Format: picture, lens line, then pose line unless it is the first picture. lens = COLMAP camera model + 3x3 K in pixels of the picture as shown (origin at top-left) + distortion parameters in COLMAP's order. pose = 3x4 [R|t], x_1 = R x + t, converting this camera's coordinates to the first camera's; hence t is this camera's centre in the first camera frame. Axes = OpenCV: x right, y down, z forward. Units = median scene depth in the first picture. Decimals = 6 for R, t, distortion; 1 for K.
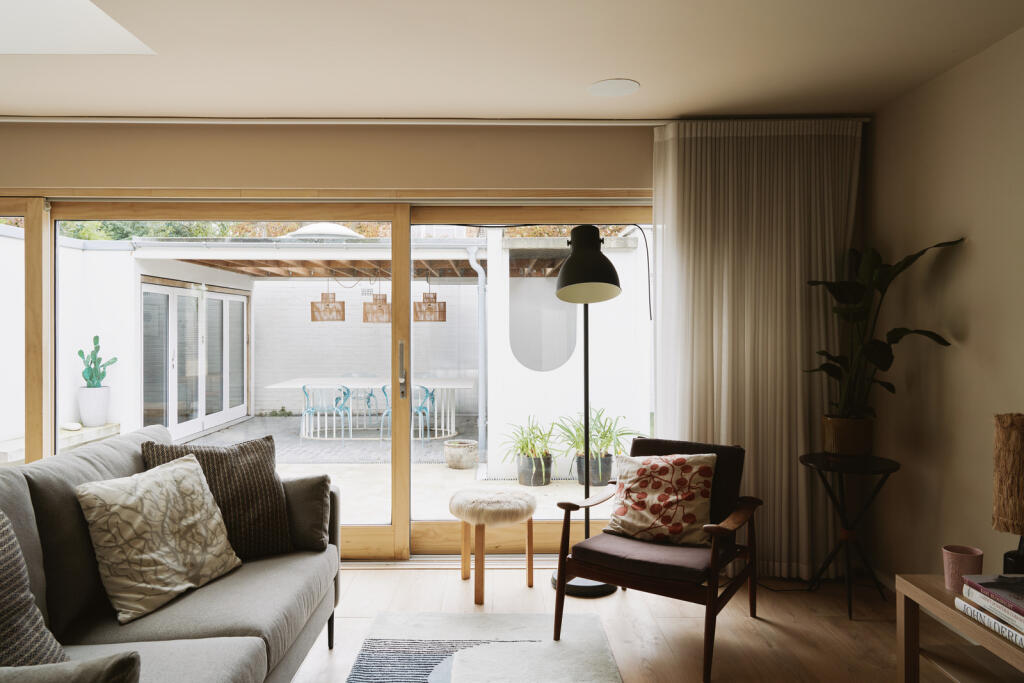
lens RADIAL K [[708.8, 0, 512.0], [0, 708.8, 341.5], [0, 0, 1]] dist [0.004621, 0.002612]
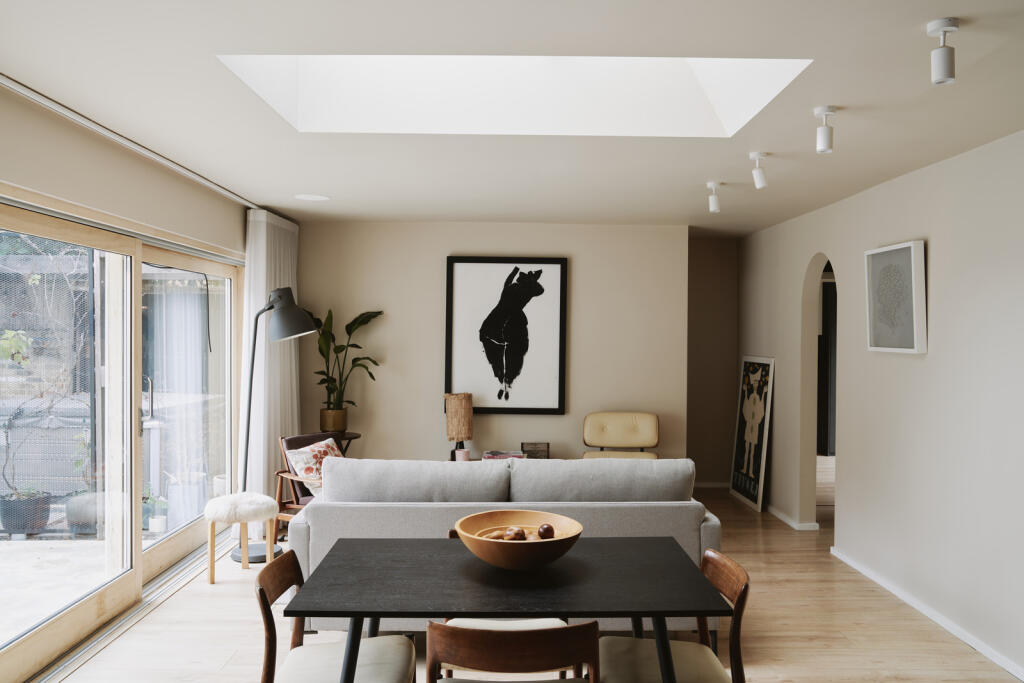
lens RADIAL K [[864.3, 0, 522.7], [0, 864.3, 344.9], [0, 0, 1]] dist [-0.036164, 0.008116]
pose [[-0.009275, -0.009978, 0.999907, -0.693890], [0.006031, 0.999931, 0.010034, -0.028587], [-0.999939, 0.006123, -0.009214, 0.244491]]
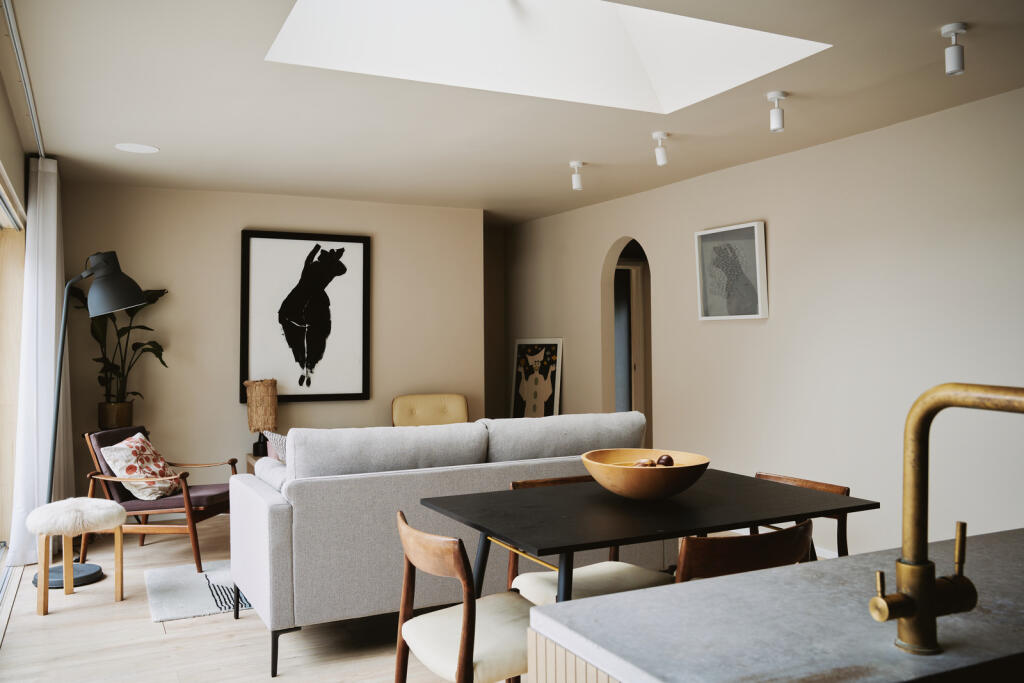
lens RADIAL K [[883.8, 0, 516.0], [0, 883.8, 316.4], [0, 0, 1]] dist [-0.006731, 0.004092]
pose [[-0.440268, 0.034853, 0.897189, -0.650417], [0.021060, 0.999372, -0.028488, -0.000244], [-0.897619, 0.006352, -0.440726, 0.457973]]
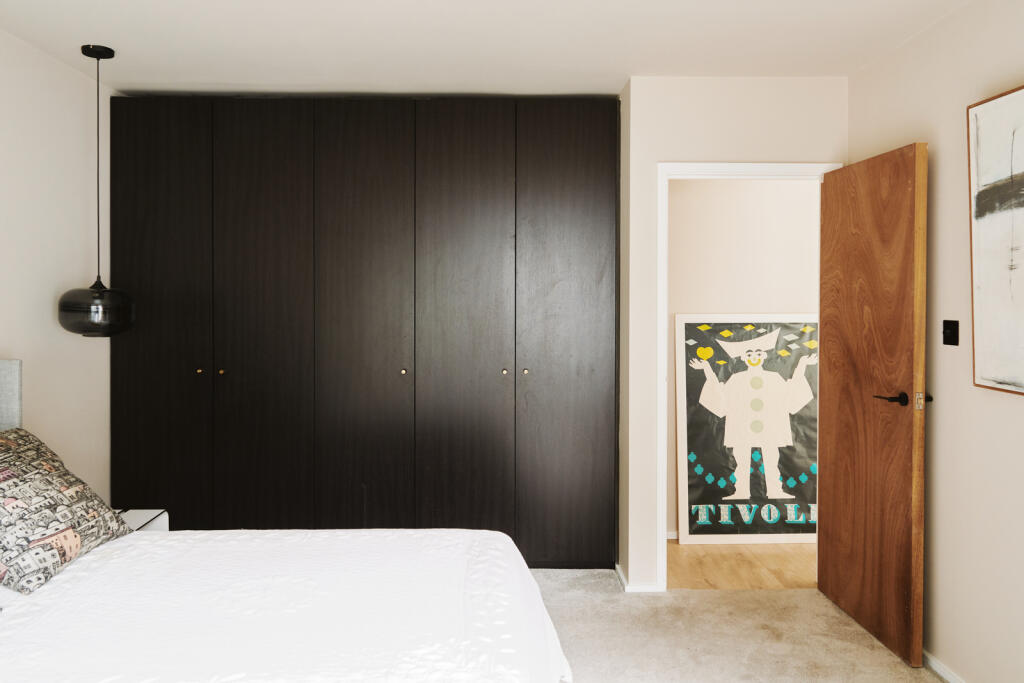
lens RADIAL K [[716.5, 0, 526.6], [0, 716.5, 305.3], [0, 0, 1]] dist [0.000478, -0.000377]
pose [[-0.999906, 0.000786, -0.013664, 0.470370], [0.000402, 0.999605, 0.028113, -0.025096], [0.013681, 0.028105, -0.999511, 0.498804]]
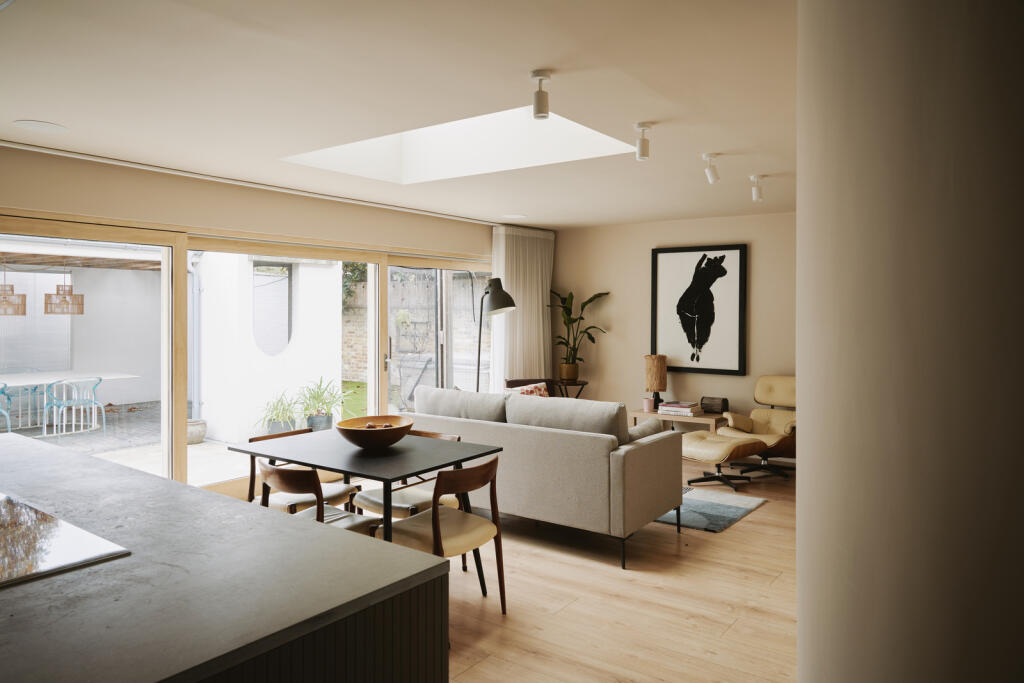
lens RADIAL K [[716.5, 0, 526.6], [0, 716.5, 305.3], [0, 0, 1]] dist [0.000478, -0.000377]
pose [[0.591800, 0.008741, 0.806038, -0.668291], [0.009496, 0.999796, -0.017815, -0.020394], [-0.806029, 0.018197, 0.591596, -0.131463]]
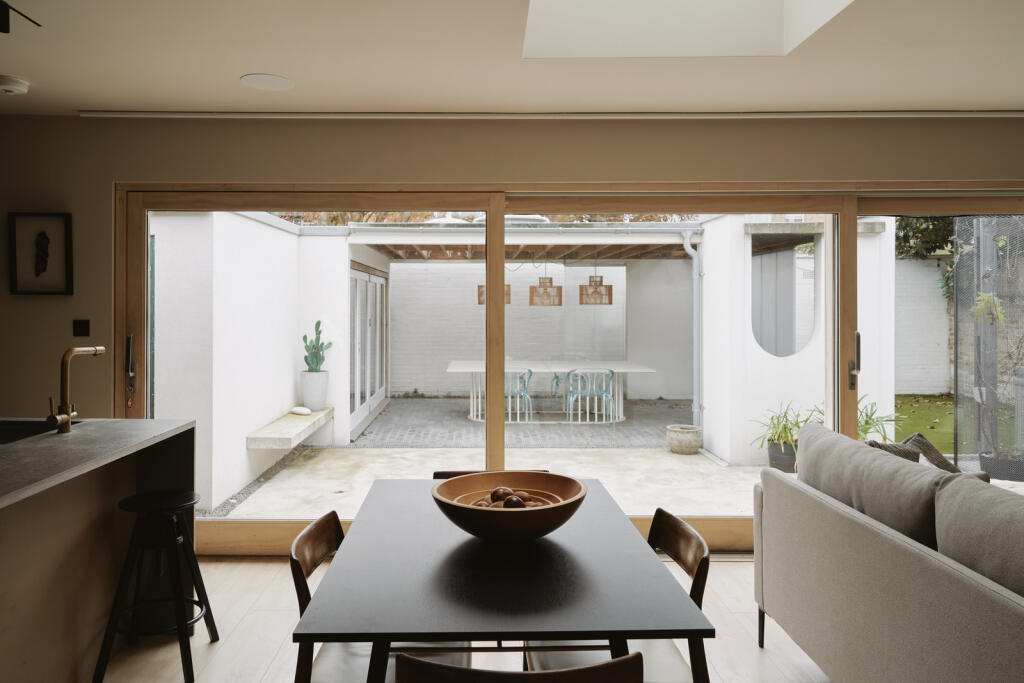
lens RADIAL K [[715.7, 0, 464.2], [0, 715.7, 322.0], [0, 0, 1]] dist [0.005537, 0.001859]
pose [[0.999898, -0.000324, -0.014254, -0.355275], [0.000401, 0.999985, 0.005393, -0.011326], [0.014252, -0.005398, 0.999884, -0.013466]]
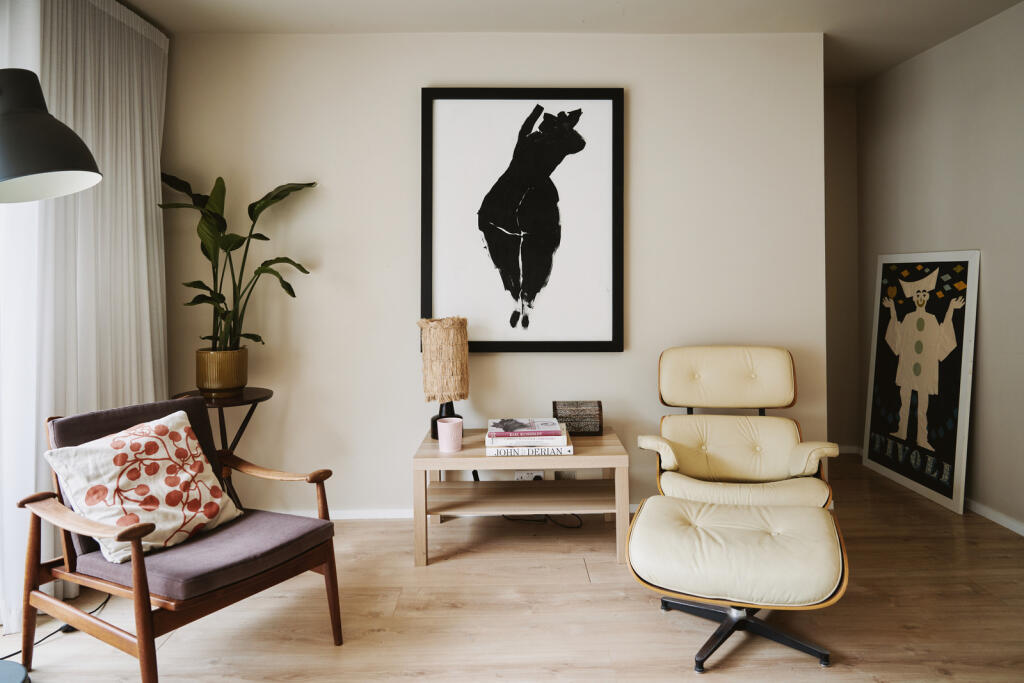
lens RADIAL K [[696.3, 0, 509.3], [0, 696.3, 271.8], [0, 0, 1]] dist [-0.004962, -0.000436]
pose [[0.001180, 0.005351, 0.999985, -0.206366], [0.021723, 0.999750, -0.005376, 0.006212], [-0.999763, 0.021729, 0.001063, 0.262825]]
